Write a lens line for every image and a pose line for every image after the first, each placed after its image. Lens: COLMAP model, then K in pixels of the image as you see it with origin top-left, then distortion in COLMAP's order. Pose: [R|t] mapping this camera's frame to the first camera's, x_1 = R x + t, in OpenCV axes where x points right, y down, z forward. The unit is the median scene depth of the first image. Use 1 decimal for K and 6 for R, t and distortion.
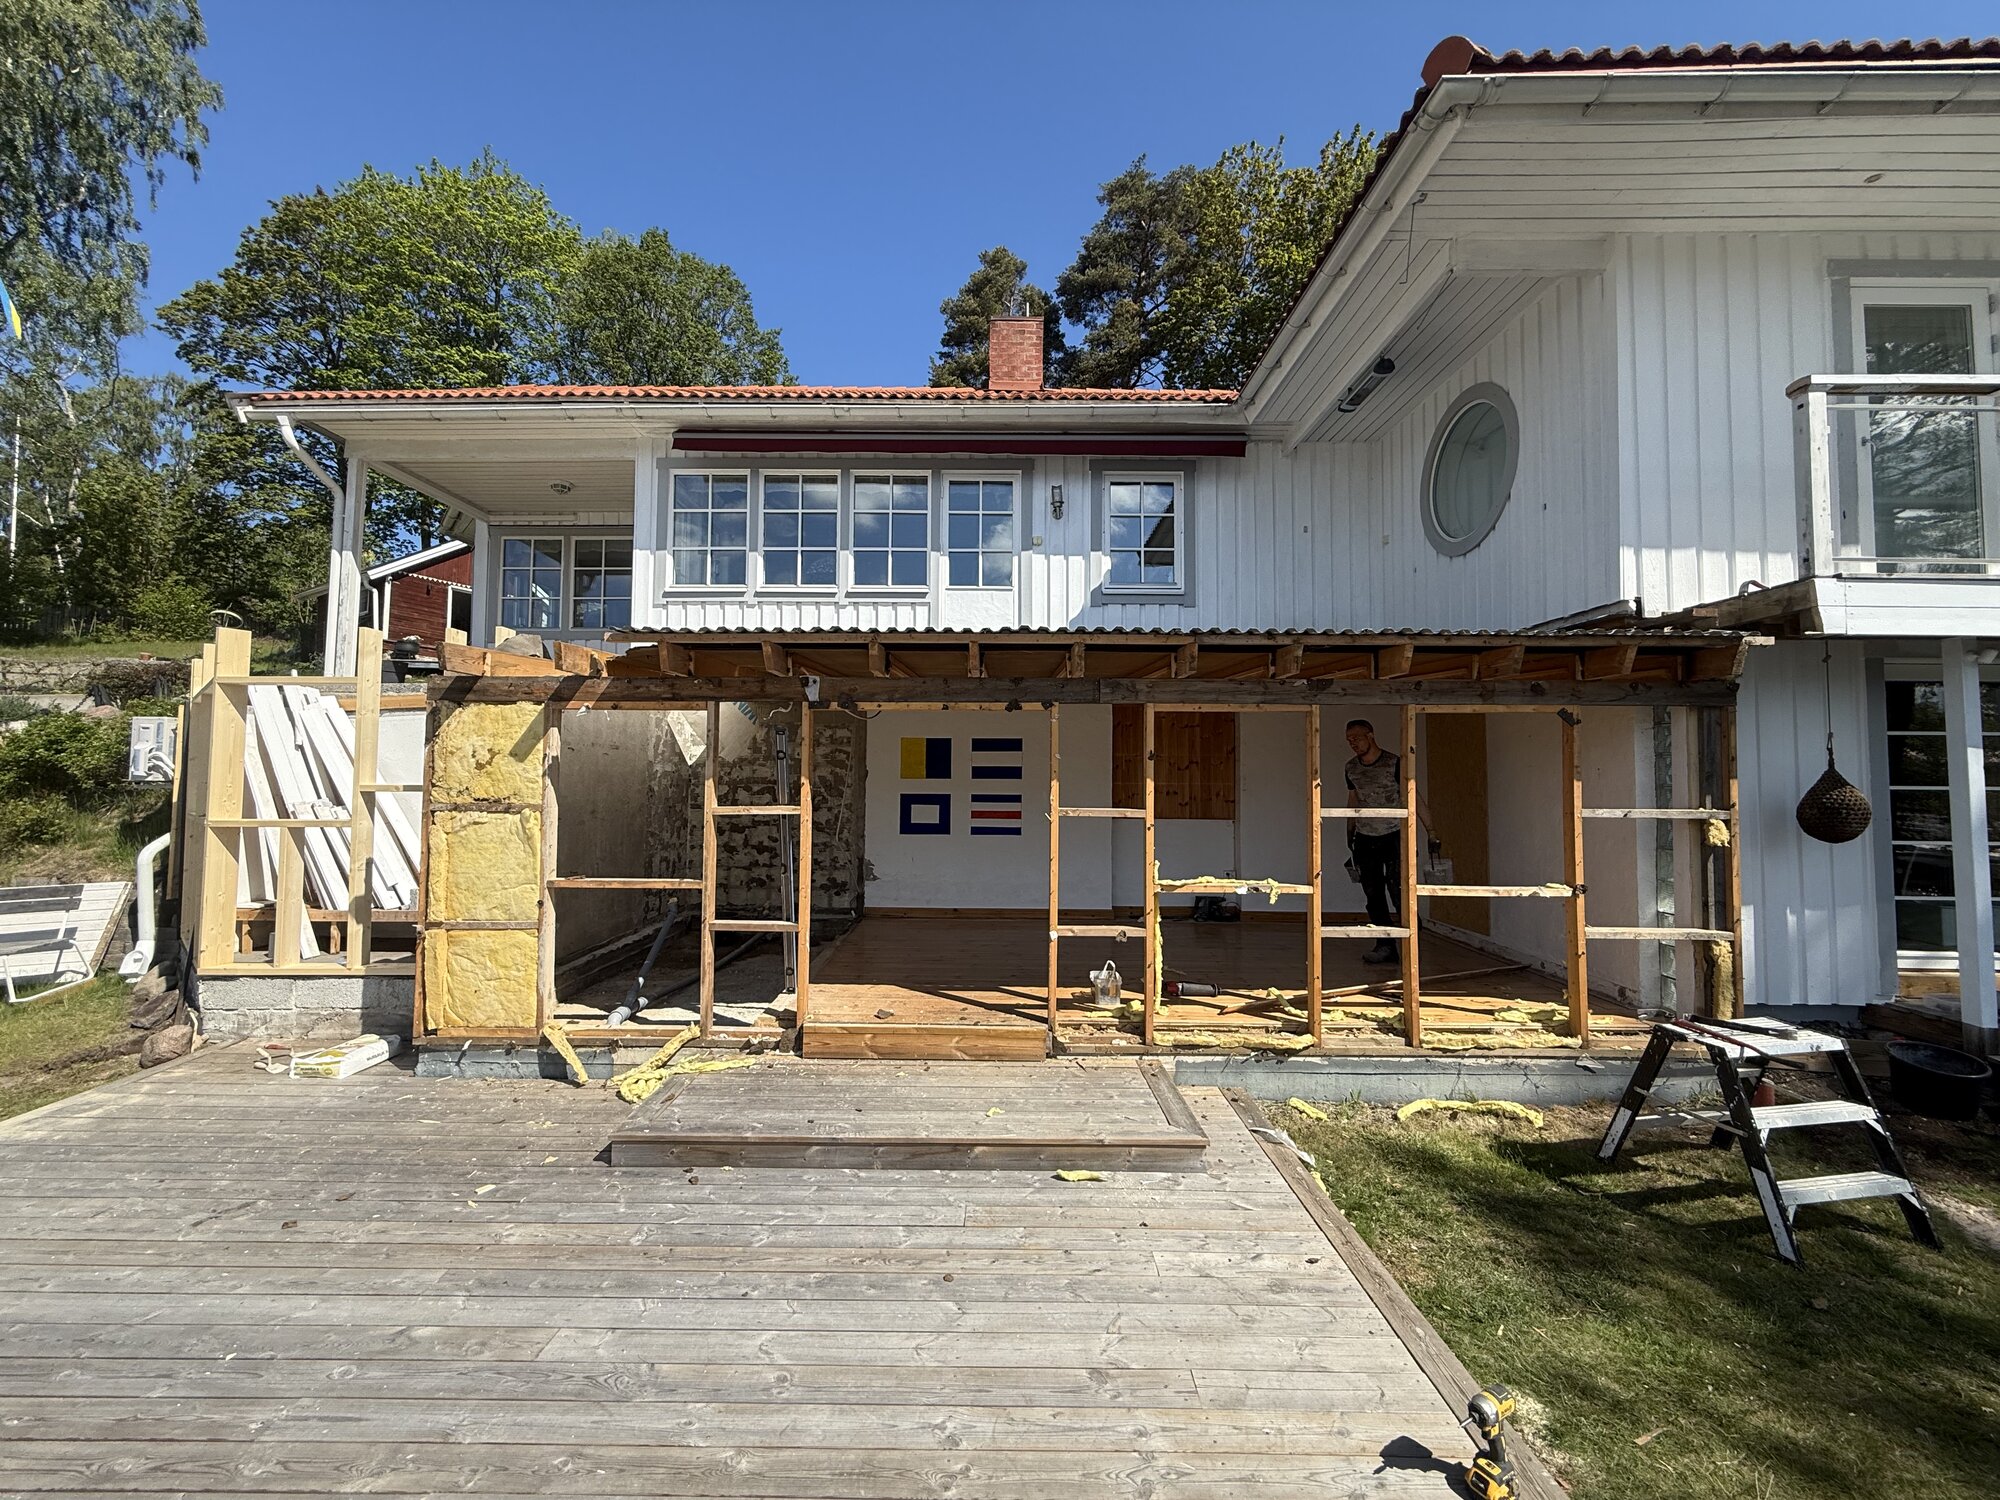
lens RADIAL K [[802.4, 0, 995.6], [0, 802.4, 745.5], [0, 0, 1]] dist [-0.001109, 0.000260]
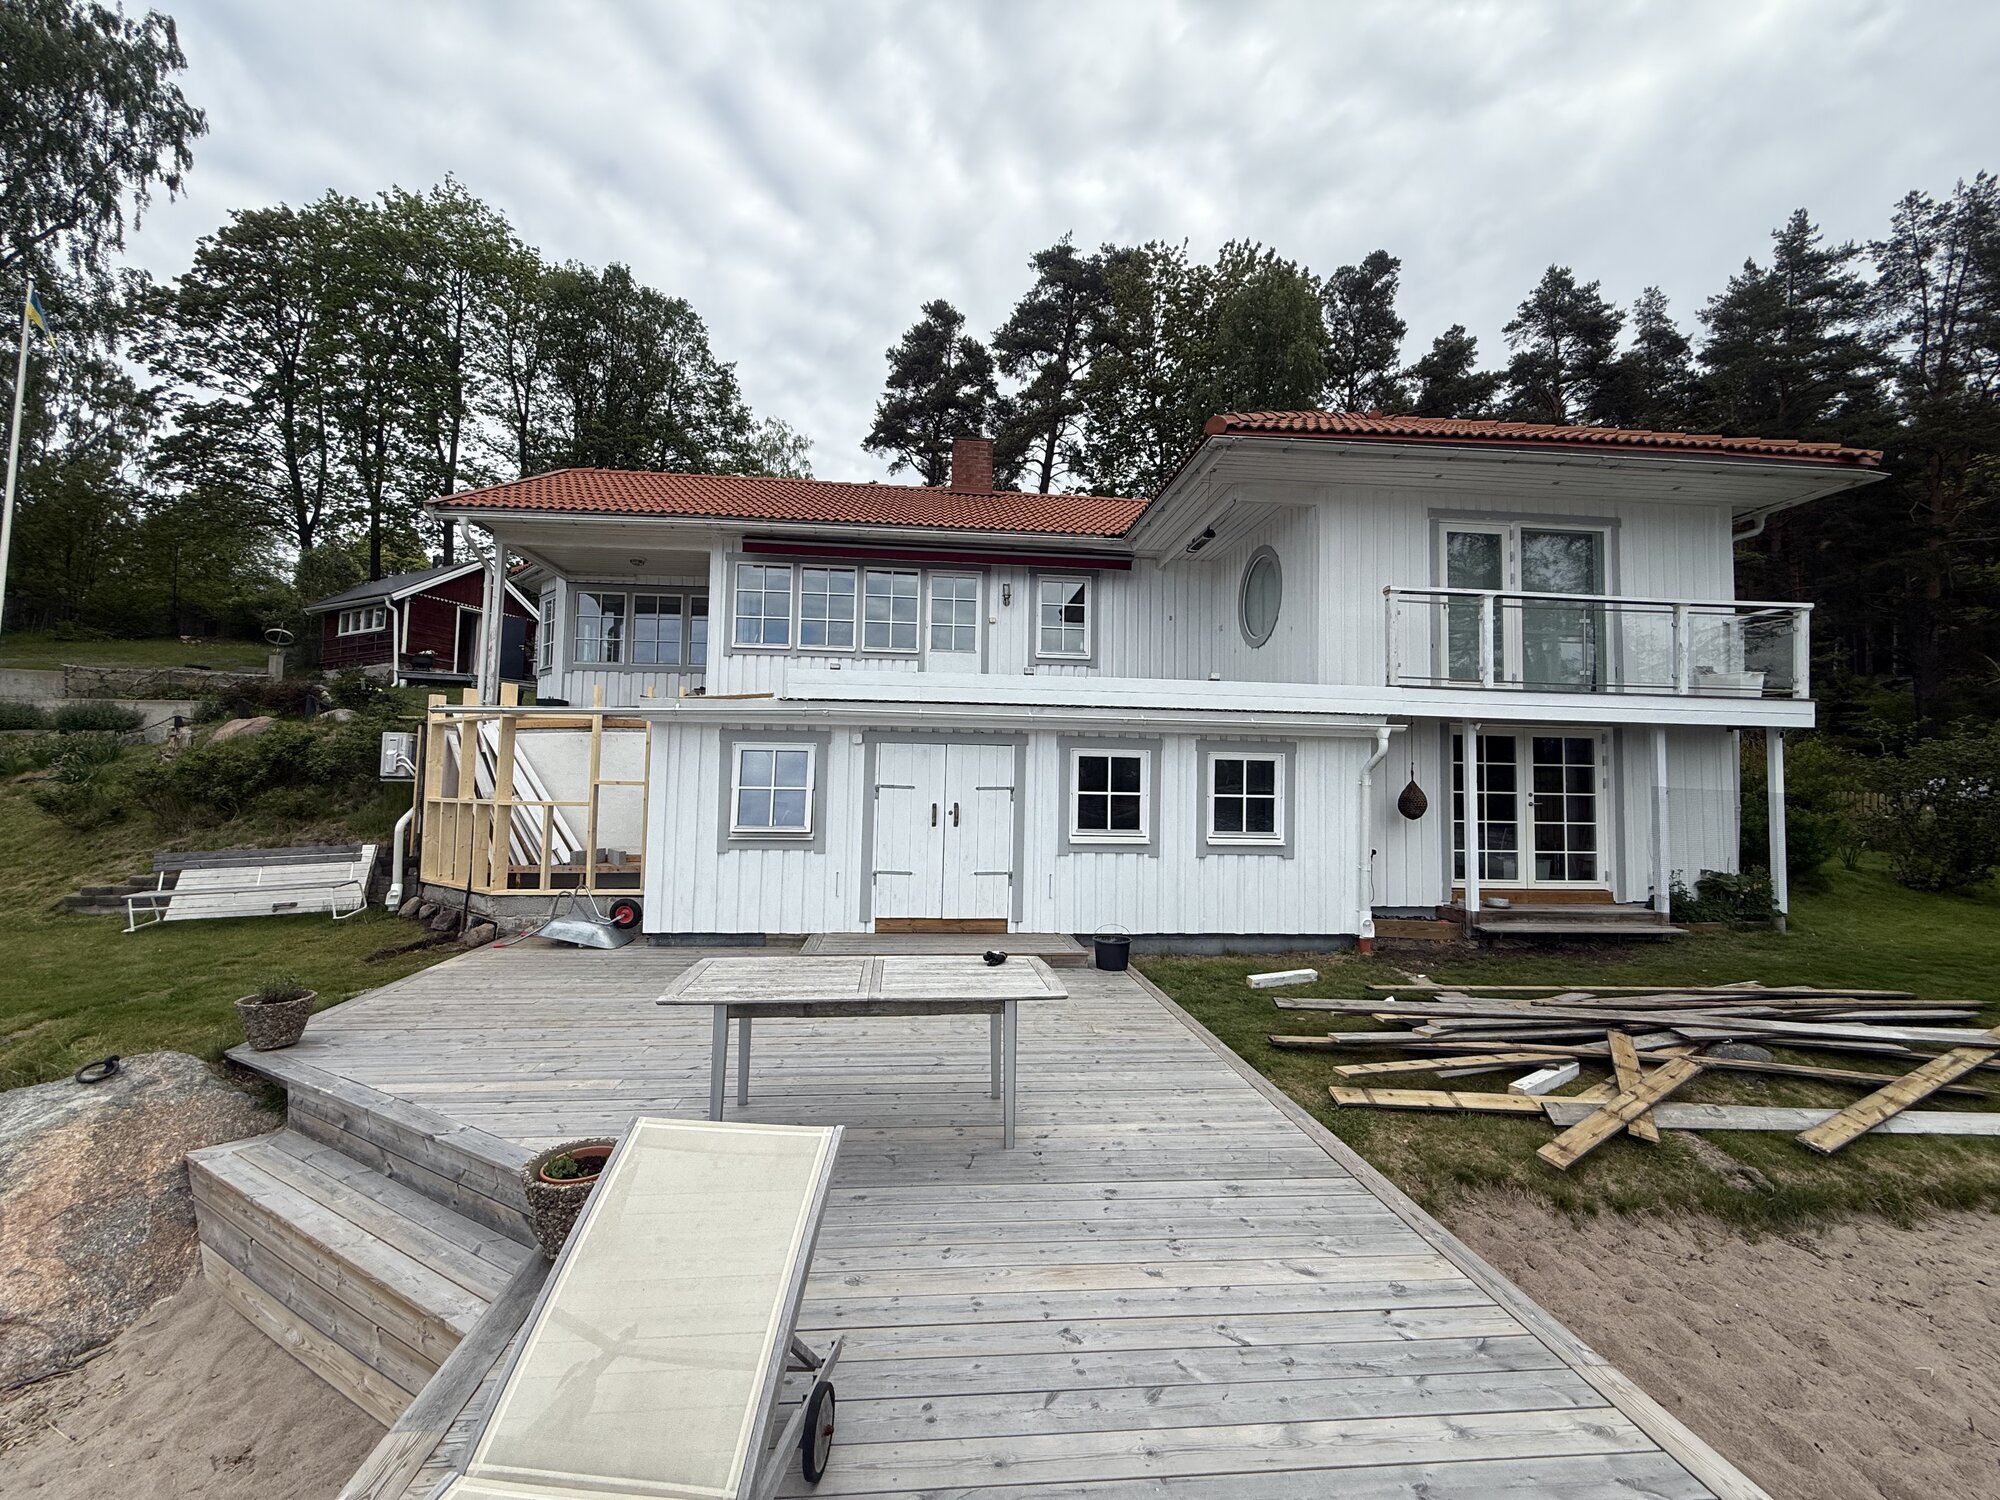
lens RADIAL K [[802.4, 0, 996.2], [0, 802.4, 748.3], [0, 0, 1]] dist [-0.001109, 0.000260]
pose [[0.994910, 0.016319, 0.099442, -0.072979], [-0.016057, 0.999865, -0.003435, -0.013931], [-0.099485, 0.001820, 0.995037, -0.404266]]
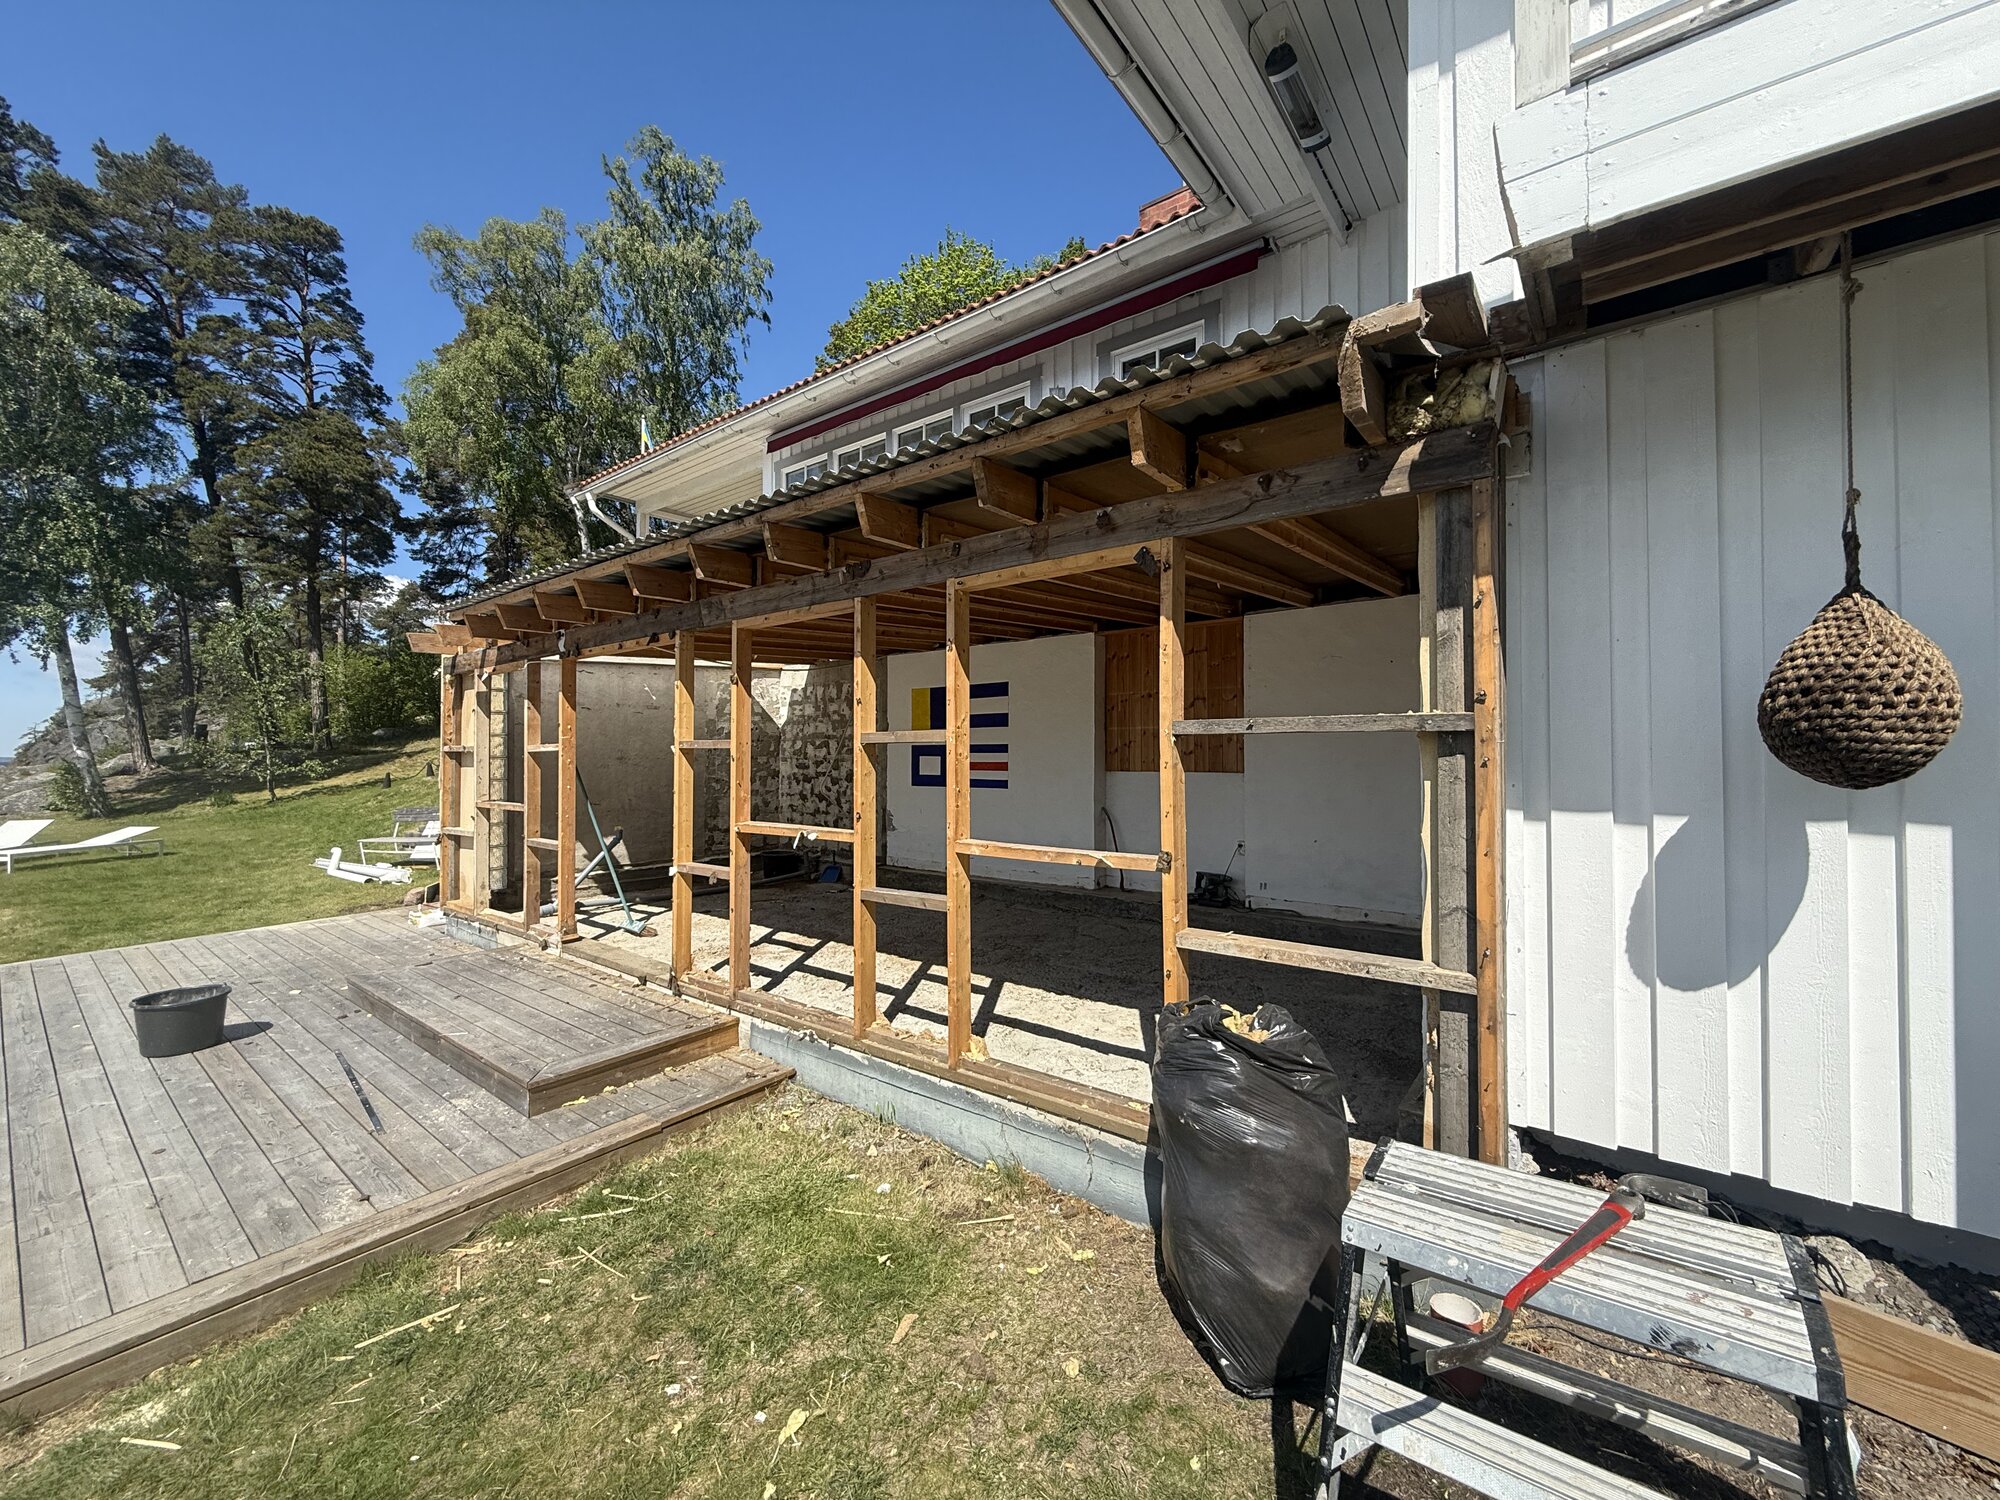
lens RADIAL K [[802.4, 0, 998.3], [0, 802.4, 746.4], [0, 0, 1]] dist [-0.001109, 0.000260]
pose [[0.789223, -0.017572, -0.613856, 0.472323], [0.034432, 0.999284, 0.015663, 0.040621], [0.613141, -0.033498, 0.789263, 0.230249]]
